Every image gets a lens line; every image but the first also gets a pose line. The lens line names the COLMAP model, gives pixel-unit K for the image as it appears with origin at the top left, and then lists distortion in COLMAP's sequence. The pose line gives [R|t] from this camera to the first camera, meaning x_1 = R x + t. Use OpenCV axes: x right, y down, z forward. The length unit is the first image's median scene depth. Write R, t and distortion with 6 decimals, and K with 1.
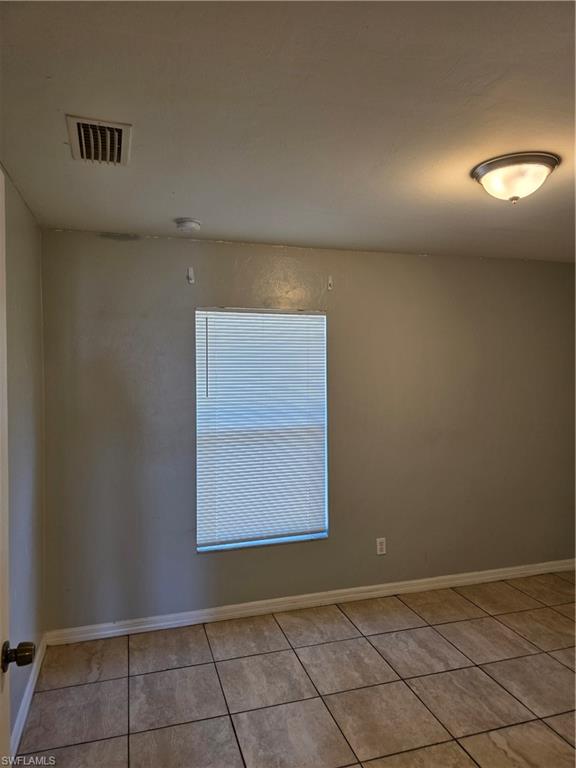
lens RADIAL K [[524.0, 0, 288.0], [0, 524.0, 384.0], [0, 0, 1]] dist [0.043933, -0.034336]
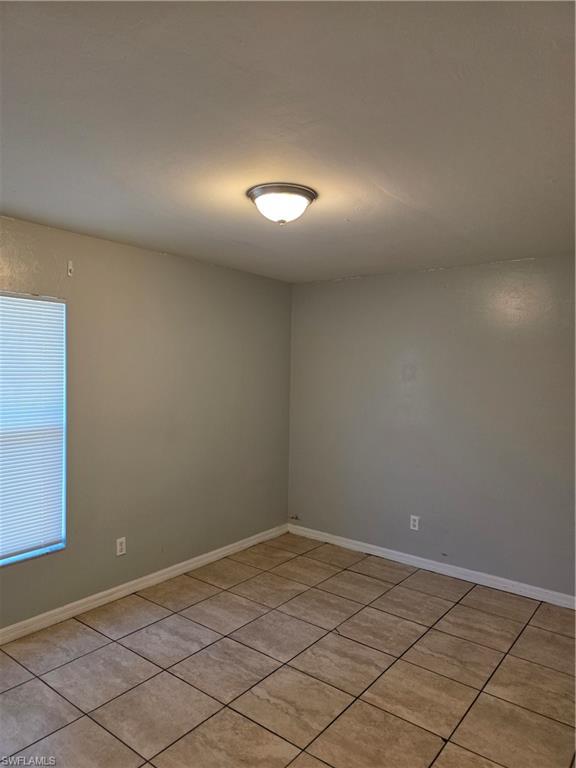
lens RADIAL K [[524.0, 0, 288.0], [0, 524.0, 384.0], [0, 0, 1]] dist [0.043933, -0.034336]
pose [[0.827234, -0.006490, 0.561820, -0.141786], [0.001181, 0.999951, 0.009813, -0.003311], [-0.561857, -0.007454, 0.827201, 0.022171]]
